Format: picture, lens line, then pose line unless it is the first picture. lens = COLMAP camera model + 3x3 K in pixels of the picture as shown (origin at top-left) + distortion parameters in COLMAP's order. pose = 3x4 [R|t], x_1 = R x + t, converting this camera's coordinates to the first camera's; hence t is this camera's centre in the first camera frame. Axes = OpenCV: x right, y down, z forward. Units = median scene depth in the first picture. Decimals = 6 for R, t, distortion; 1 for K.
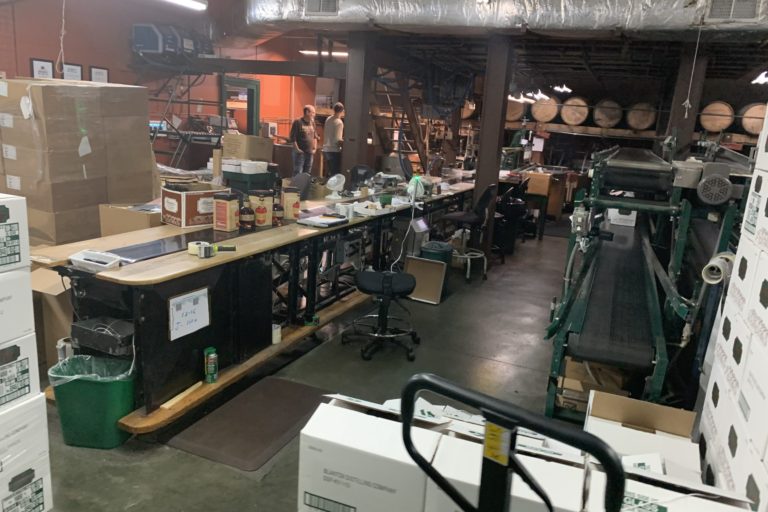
lens RADIAL K [[598.0, 0, 384.0], [0, 598.0, 256.0], [0, 0, 1]] dist [0.052904, -0.085955]
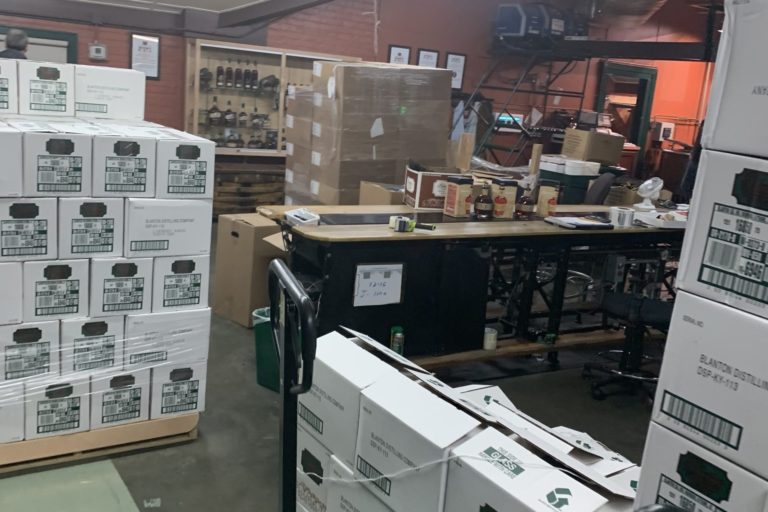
lens RADIAL K [[790.1, 0, 384.0], [0, 790.1, 256.0], [0, 0, 1]] dist [0.195048, -0.486837]
pose [[0.812070, 0.131715, -0.568501, 0.309620], [-0.168484, 0.985627, -0.012311, 0.045469], [0.558709, 0.105781, 0.822590, -0.060127]]
